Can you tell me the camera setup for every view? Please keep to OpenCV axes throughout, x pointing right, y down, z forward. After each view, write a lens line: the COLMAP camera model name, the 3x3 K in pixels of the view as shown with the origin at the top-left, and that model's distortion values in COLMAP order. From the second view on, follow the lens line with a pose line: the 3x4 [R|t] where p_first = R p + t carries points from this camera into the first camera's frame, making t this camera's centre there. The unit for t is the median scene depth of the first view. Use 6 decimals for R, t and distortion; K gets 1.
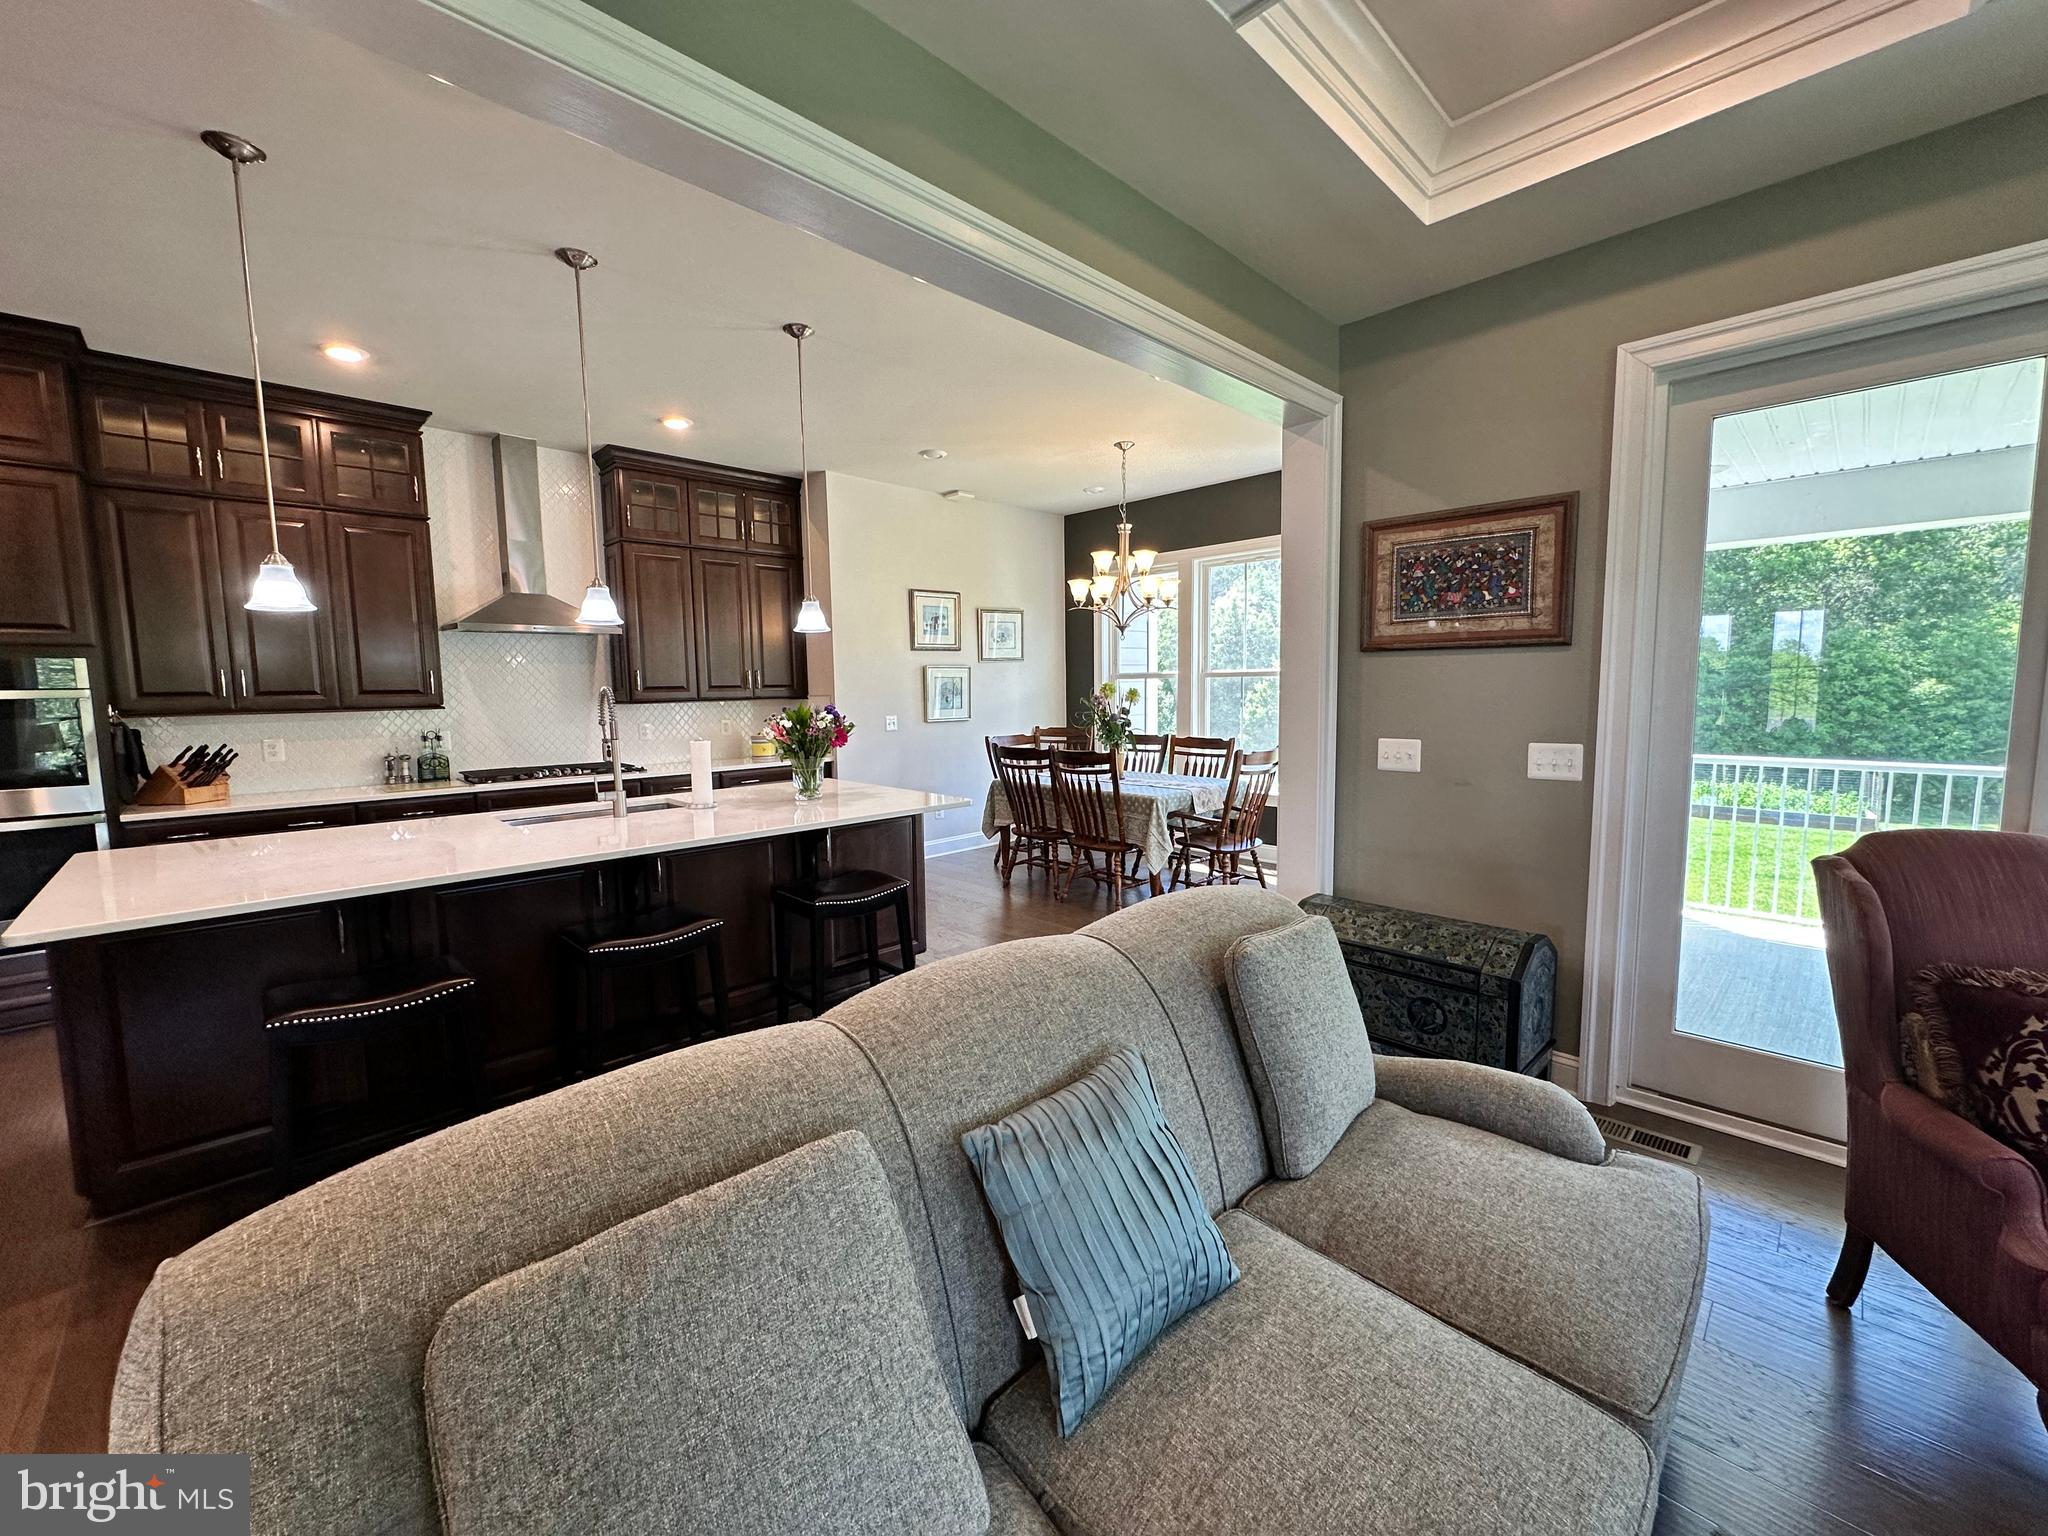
lens RADIAL K [[818.5, 0, 1032.6], [0, 818.5, 763.8], [0, 0, 1]] dist [-0.001889, -0.000027]
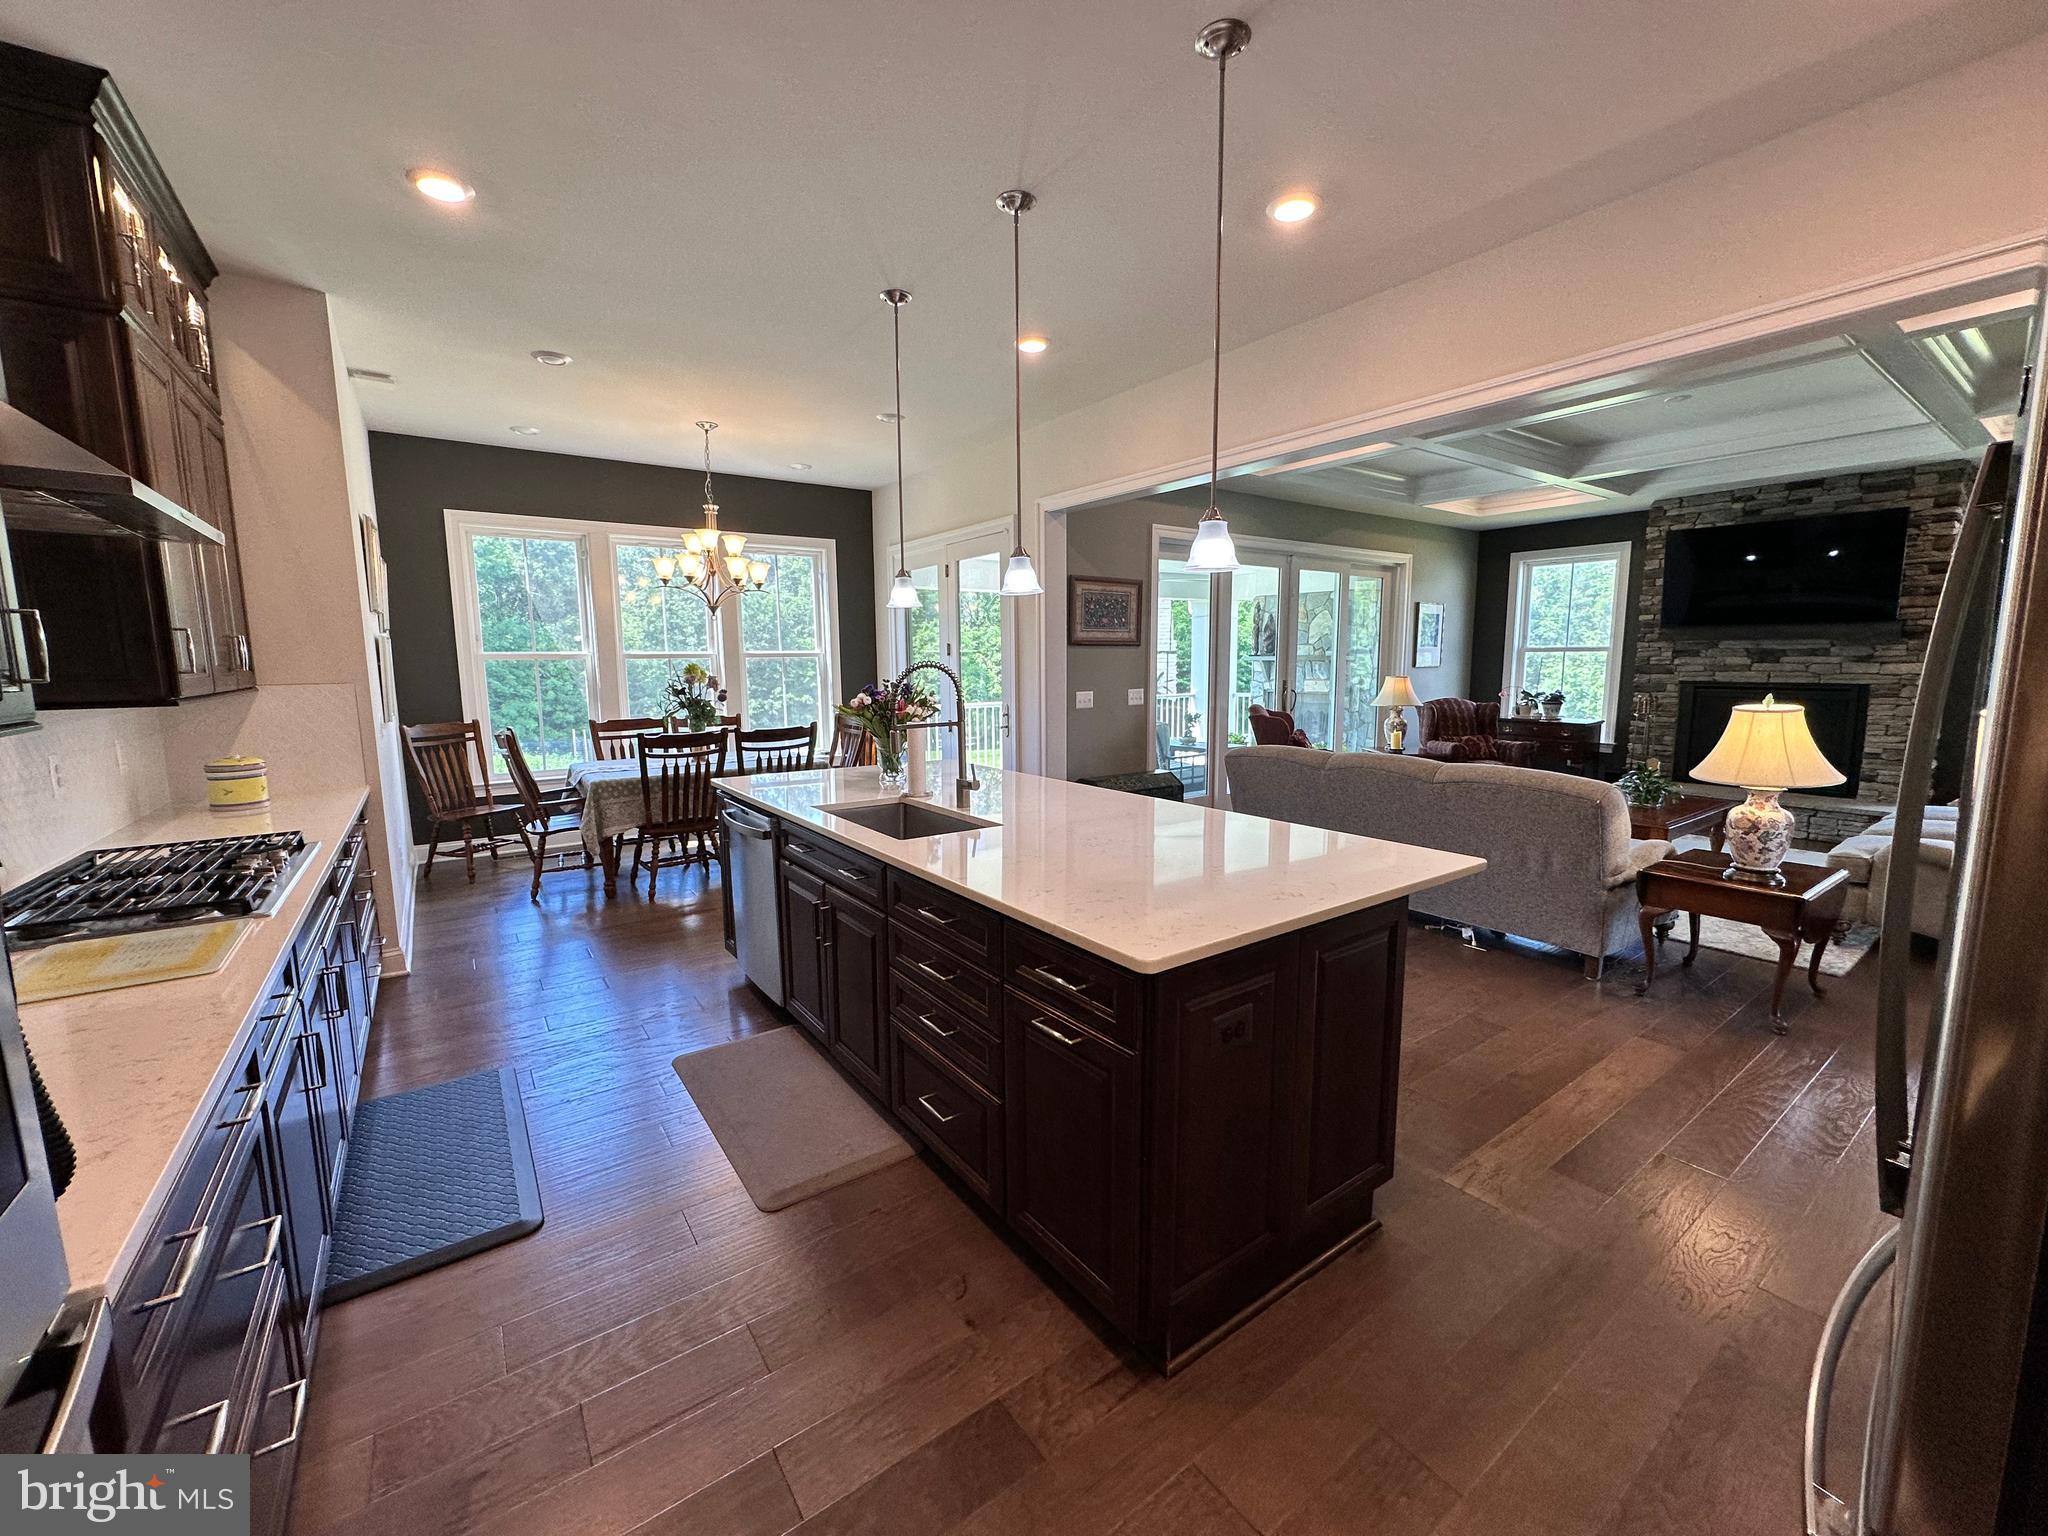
lens RADIAL K [[818.5, 0, 1028.5], [0, 818.5, 766.8], [0, 0, 1]] dist [-0.001889, -0.000027]
pose [[0.161755, -0.116086, 0.979979, -1.495817], [0.095724, 0.990220, 0.101499, -0.063265], [-0.982177, 0.077389, 0.171285, 0.823258]]
